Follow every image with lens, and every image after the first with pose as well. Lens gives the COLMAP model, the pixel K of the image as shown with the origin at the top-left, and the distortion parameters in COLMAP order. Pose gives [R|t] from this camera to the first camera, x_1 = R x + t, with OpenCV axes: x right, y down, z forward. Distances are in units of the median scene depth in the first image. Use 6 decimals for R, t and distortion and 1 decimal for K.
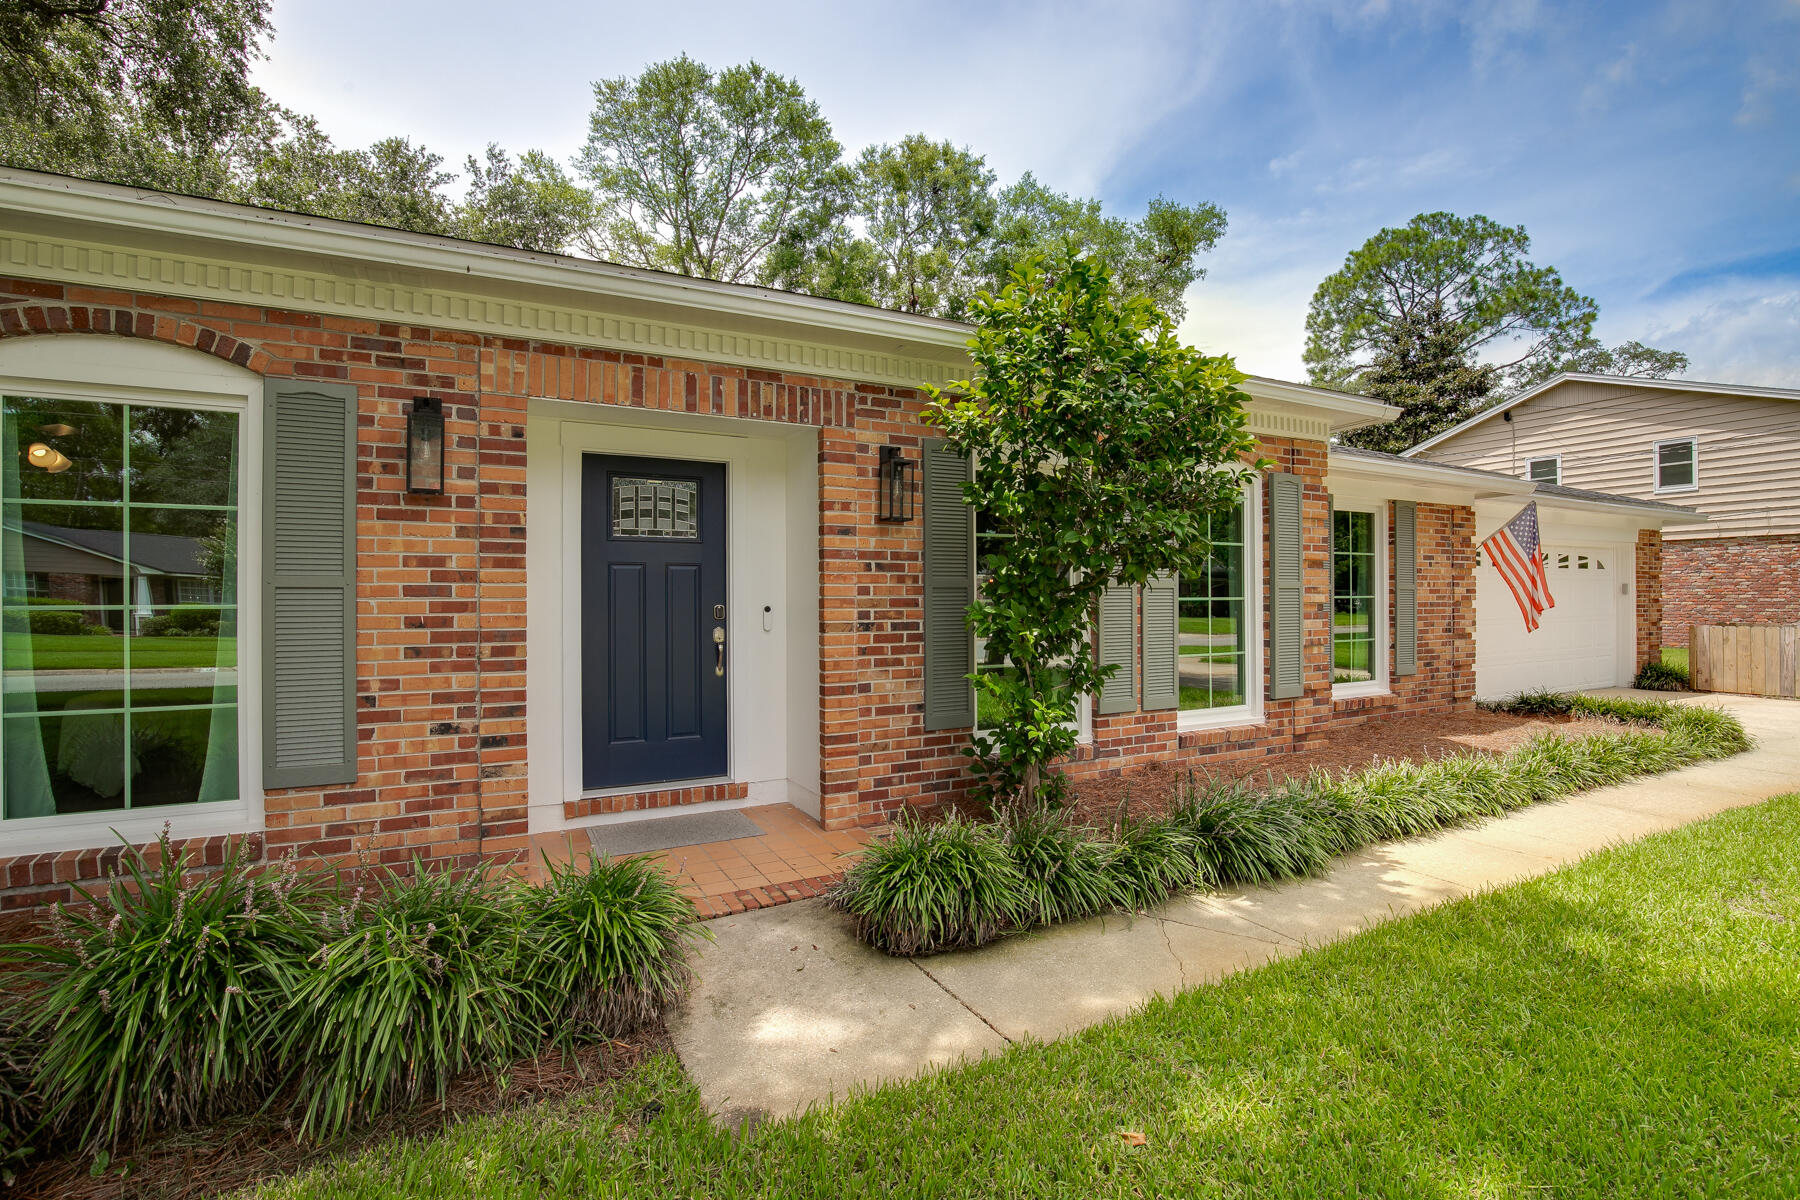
lens RADIAL K [[847.0, 0, 923.1], [0, 847.0, 593.9], [0, 0, 1]] dist [-0.028227, 0.000633]
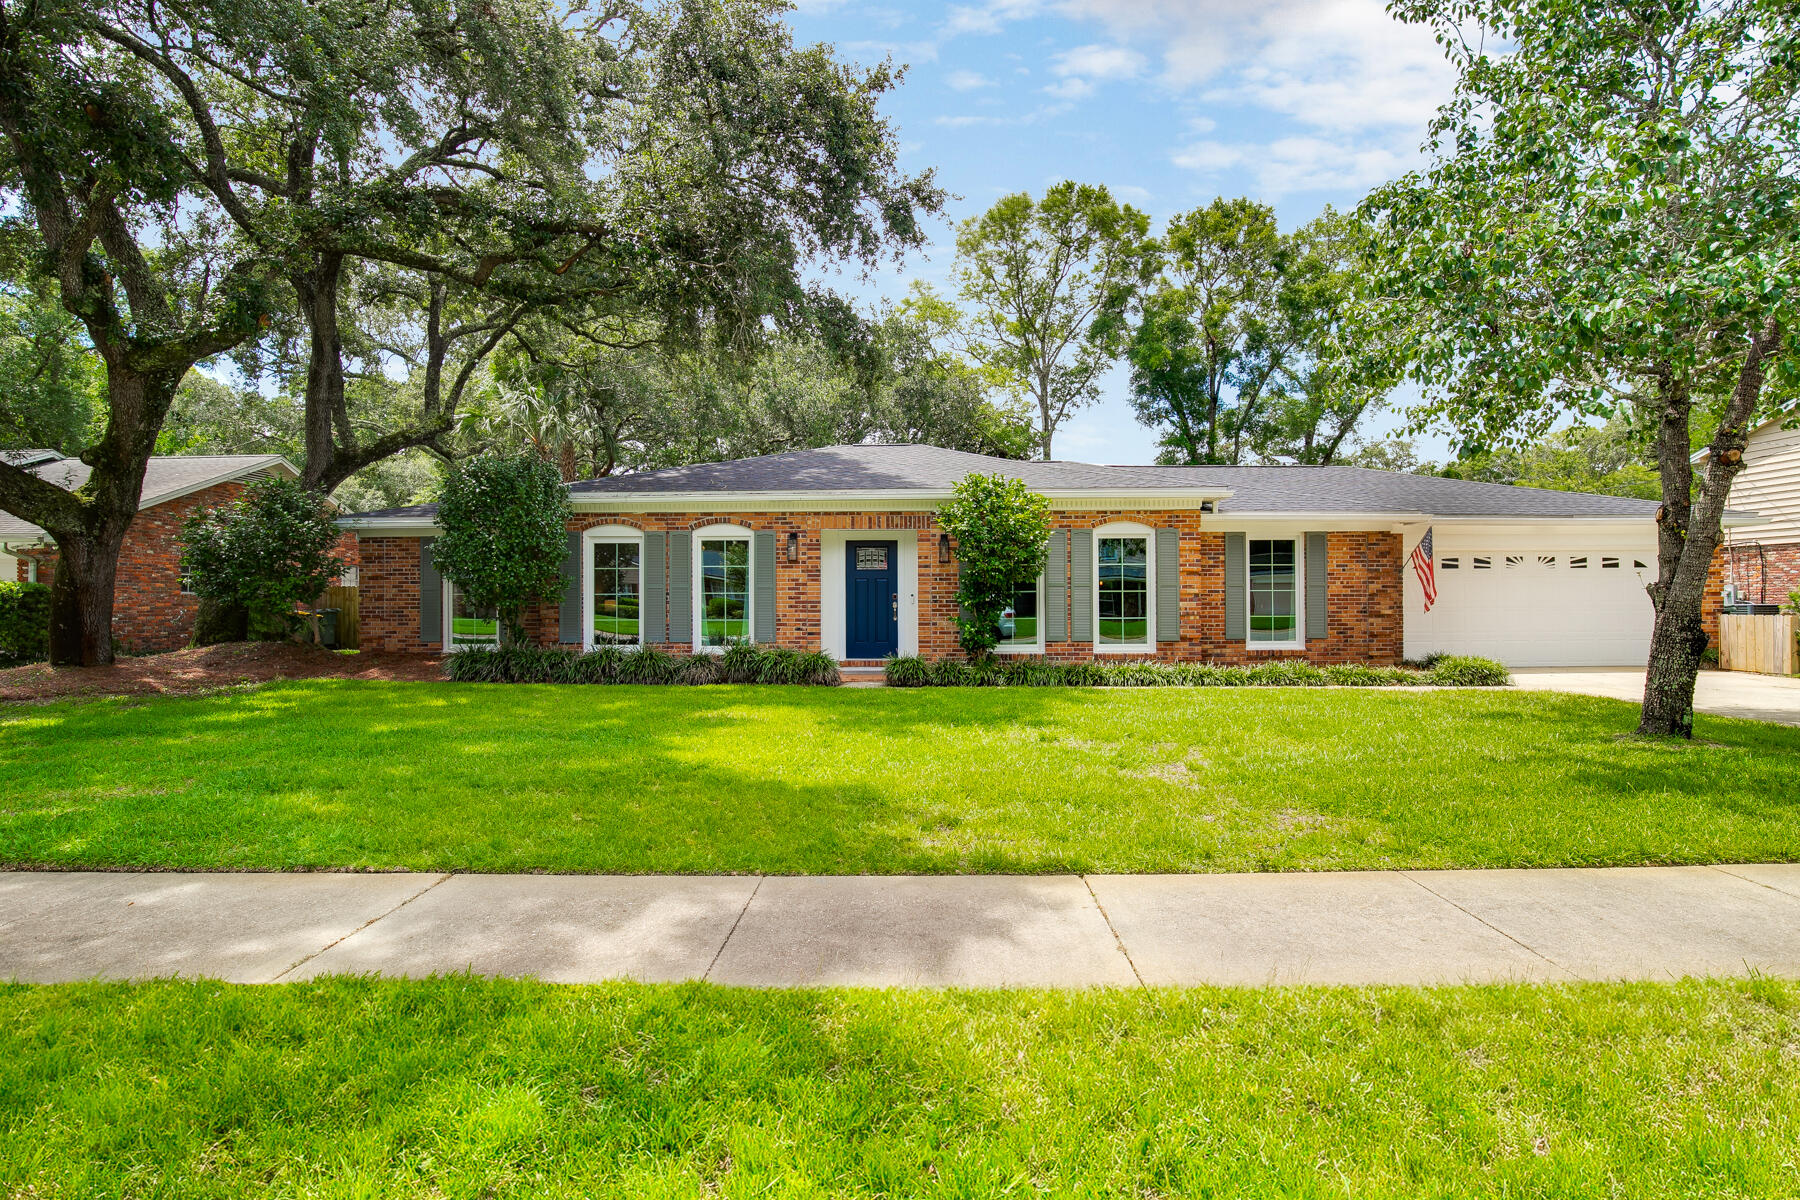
lens RADIAL K [[847.0, 0, 923.1], [0, 847.0, 593.9], [0, 0, 1]] dist [-0.028227, 0.000633]
pose [[0.884469, -0.003351, -0.466586, 1.091890], [0.002339, 0.999993, -0.002747, 0.021079], [0.466592, 0.001339, 0.884471, -1.329224]]
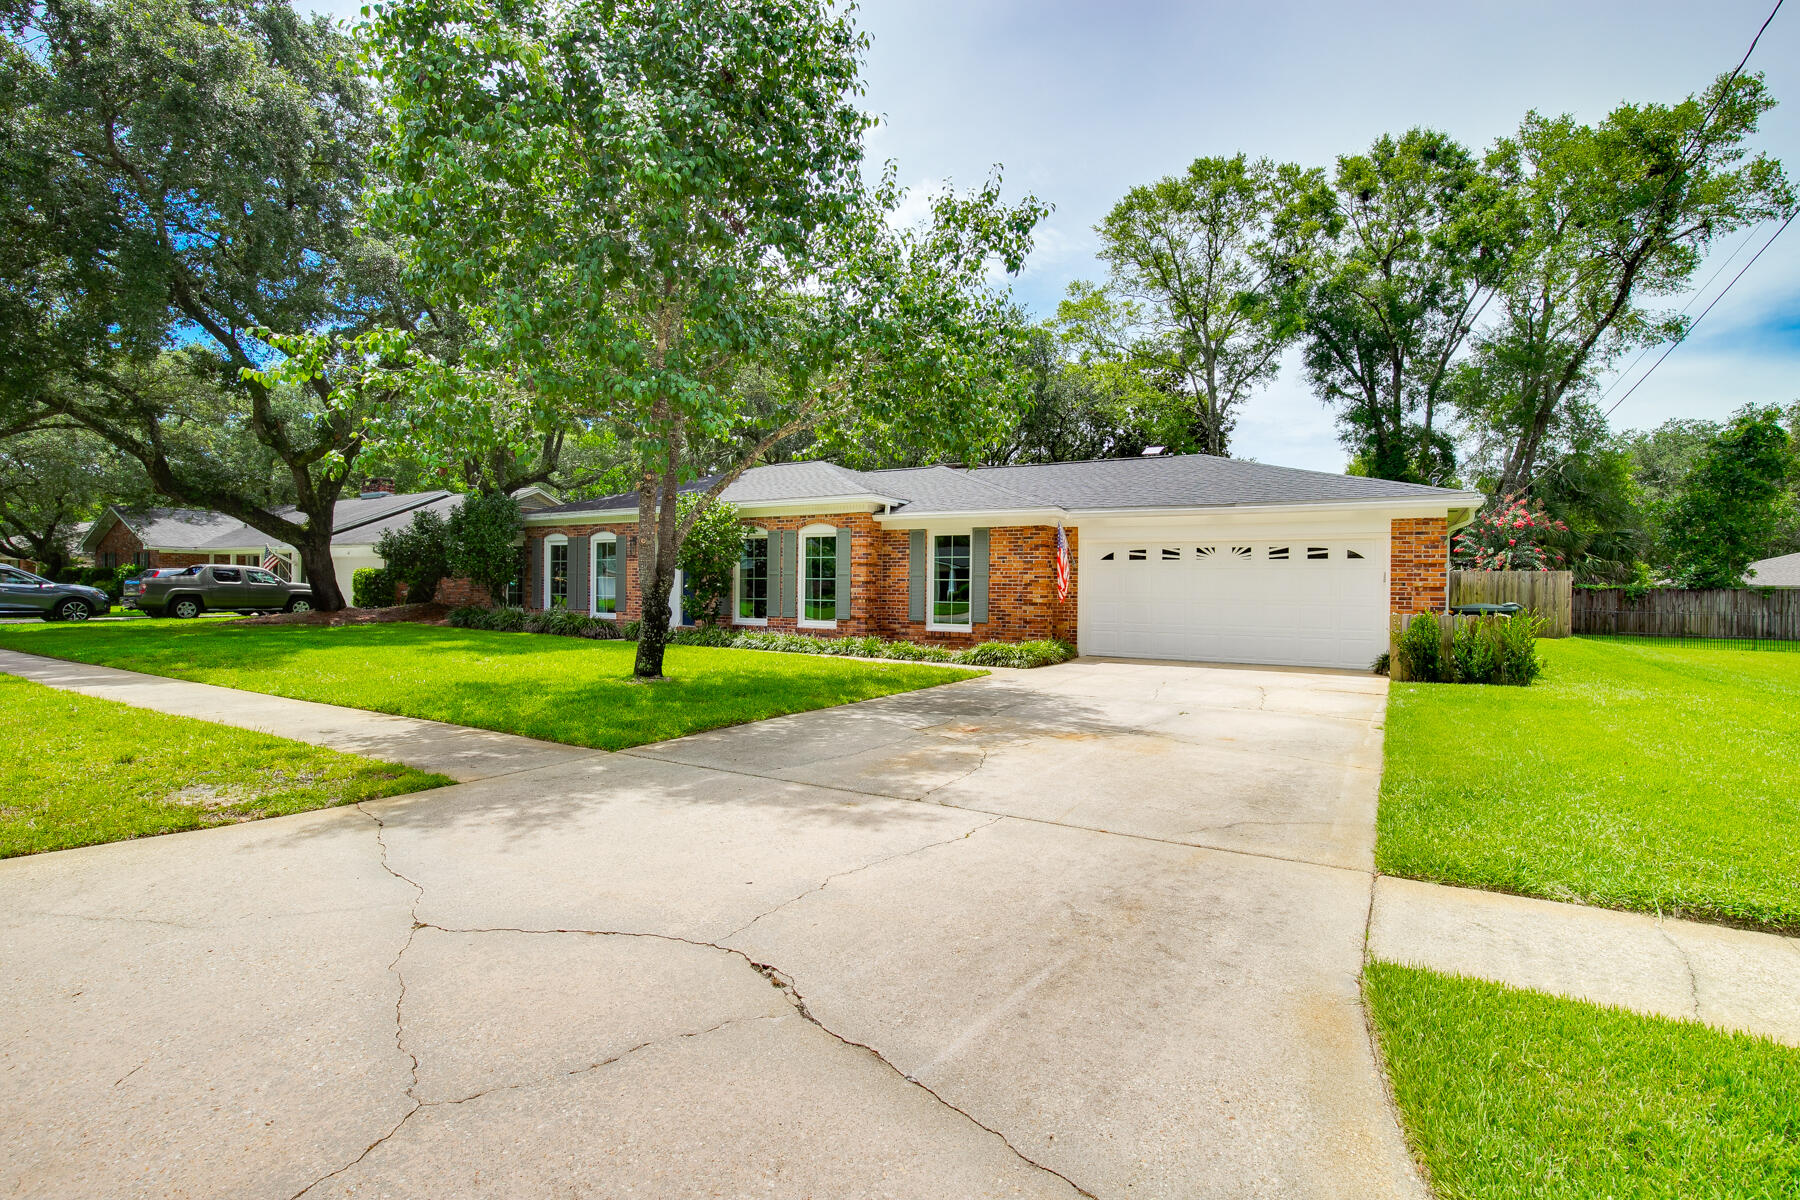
lens RADIAL K [[847.0, 0, 923.1], [0, 847.0, 593.9], [0, 0, 1]] dist [-0.028227, 0.000633]
pose [[0.523955, 0.018313, -0.851549, 3.421721], [-0.010585, 0.999832, 0.014989, 0.012152], [0.851680, 0.001160, 0.524060, -0.129878]]
